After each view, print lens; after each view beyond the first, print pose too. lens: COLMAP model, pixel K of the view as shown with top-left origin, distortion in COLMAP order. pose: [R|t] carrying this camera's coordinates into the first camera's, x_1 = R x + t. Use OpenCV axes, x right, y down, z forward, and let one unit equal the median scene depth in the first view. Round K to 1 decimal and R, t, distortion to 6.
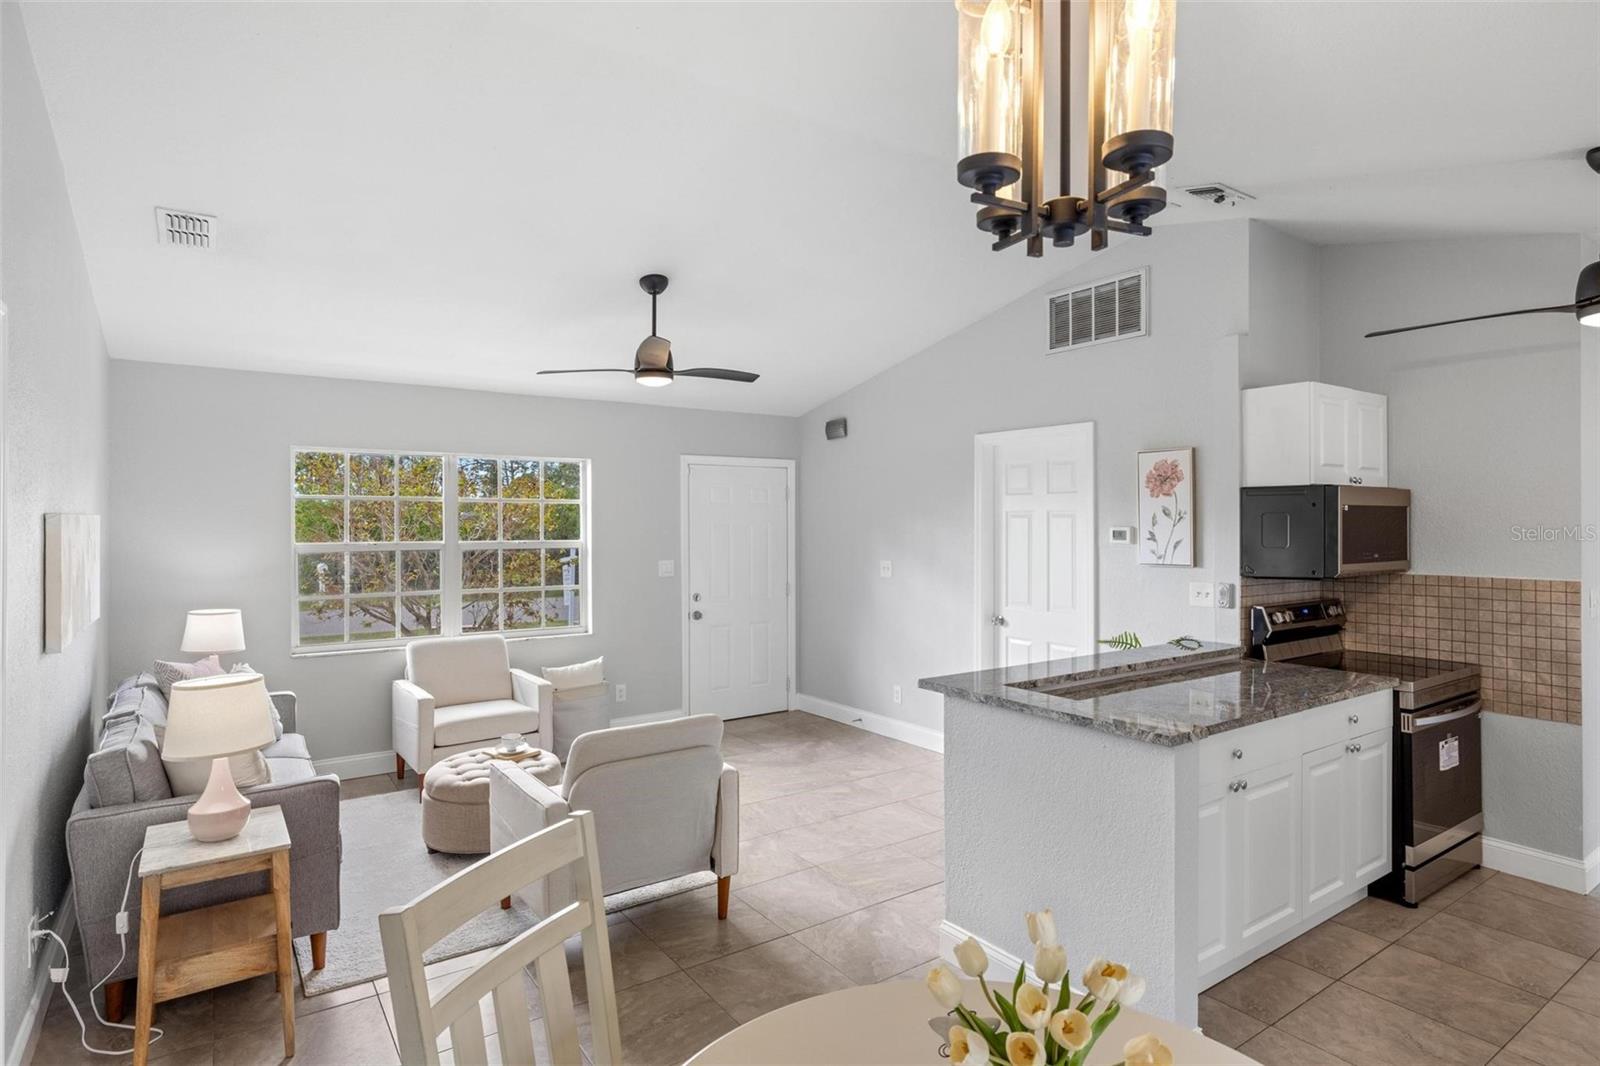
lens RADIAL K [[863.9, 0, 796.9], [0, 863.9, 516.8], [0, 0, 1]] dist [0.014527, 0.000446]
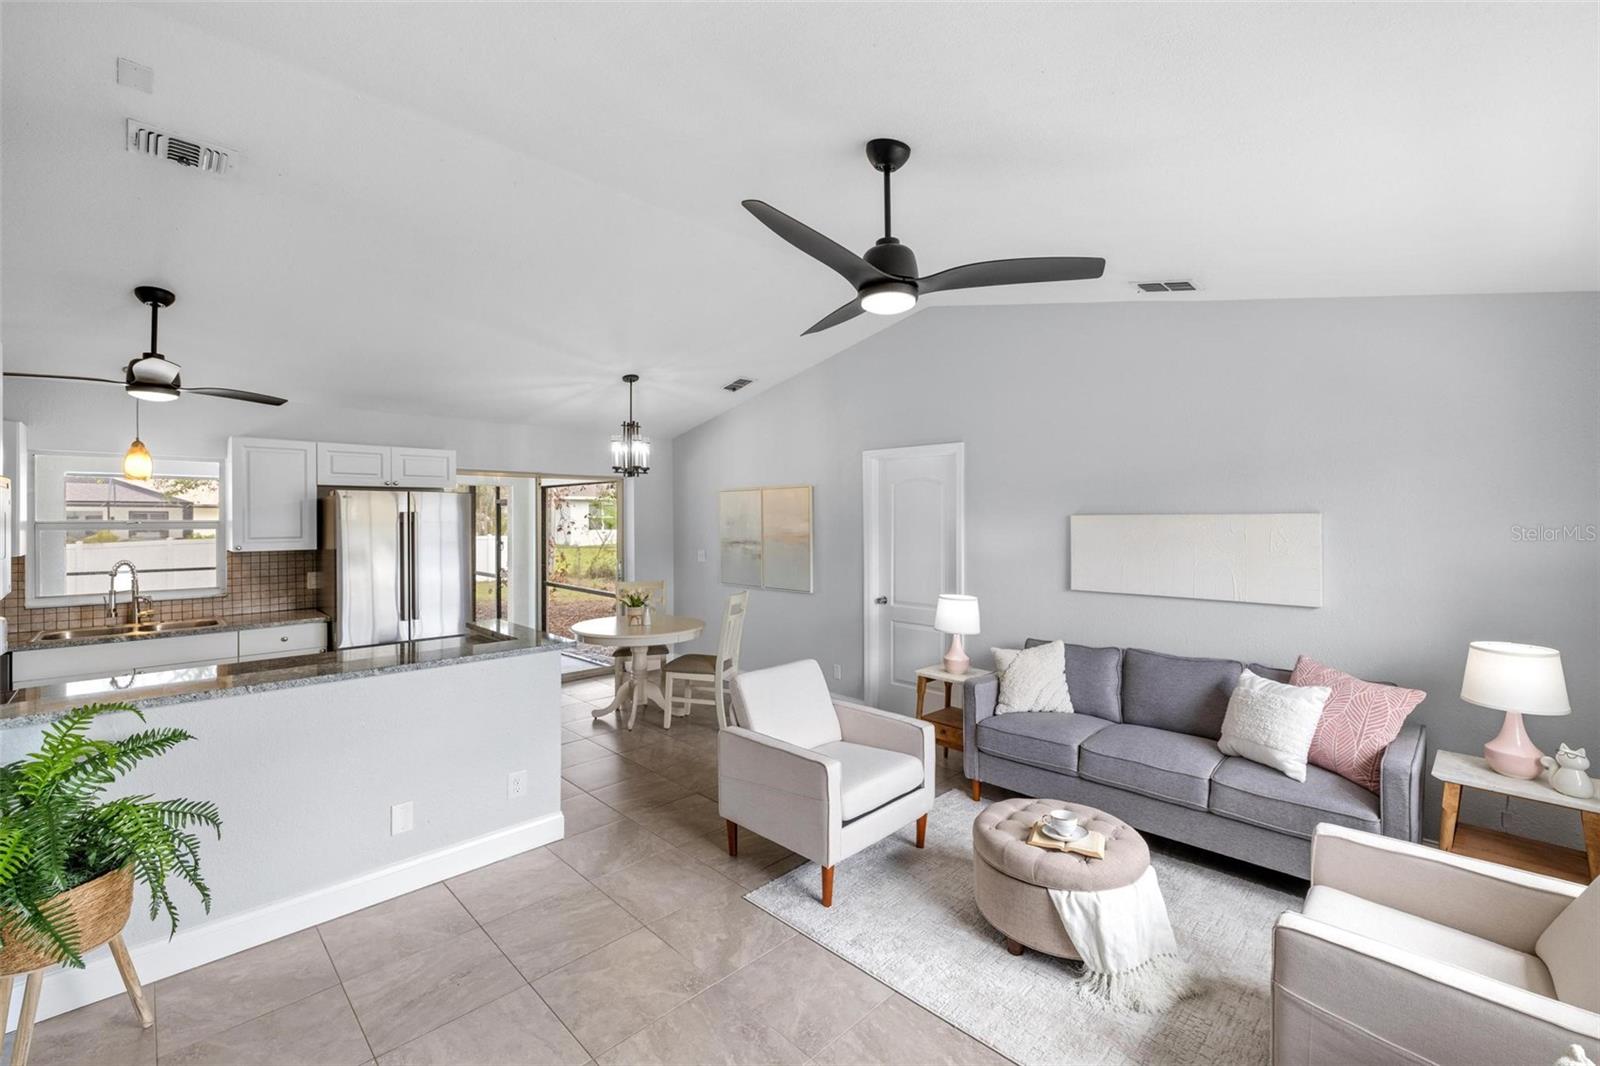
lens RADIAL K [[674.1, 0, 799.7], [0, 674.1, 519.3], [0, 0, 1]] dist [0.005406, -0.000133]
pose [[-0.985380, 0.001878, -0.170358, -0.012469], [0.002914, 0.999979, -0.005837, 0.004723], [0.170344, -0.006248, -0.985365, 1.392020]]
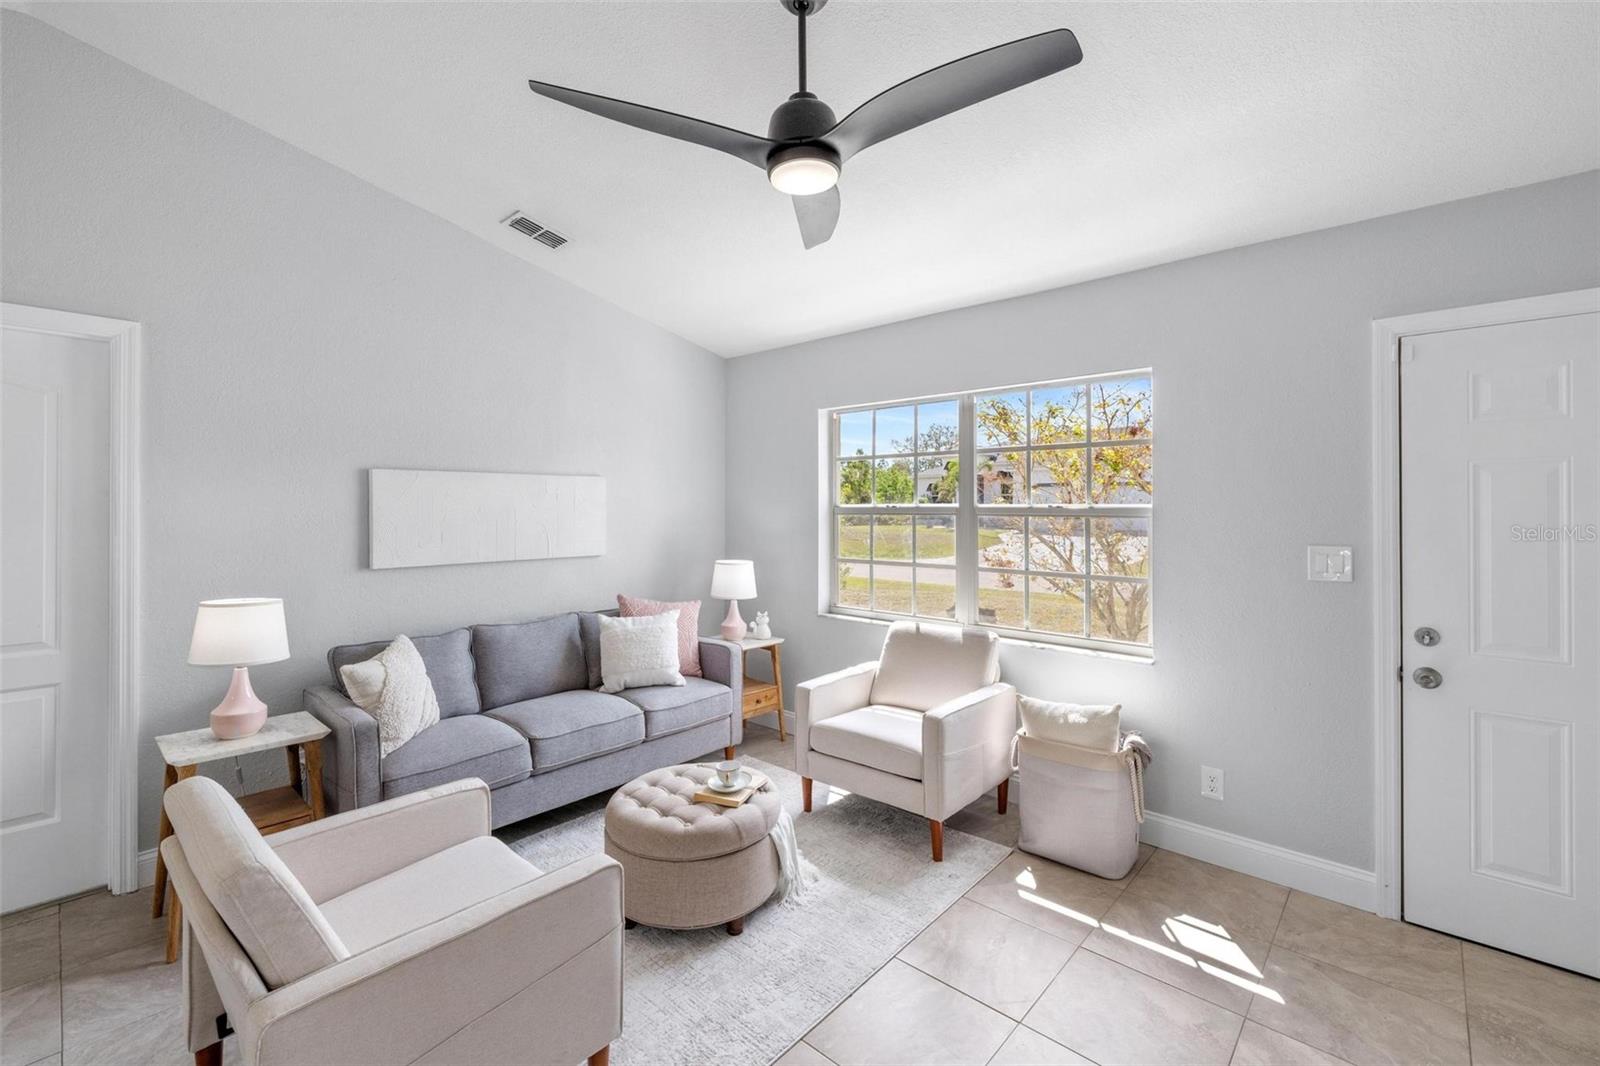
lens RADIAL K [[688.5, 0, 779.3], [0, 688.5, 509.7], [0, 0, 1]] dist [0.002135, 0.000241]
pose [[0.208565, 0.001325, -0.978008, 0.216931], [0.007754, 0.999965, 0.003008, 0.035389], [0.977978, -0.008211, 0.208548, 0.841151]]
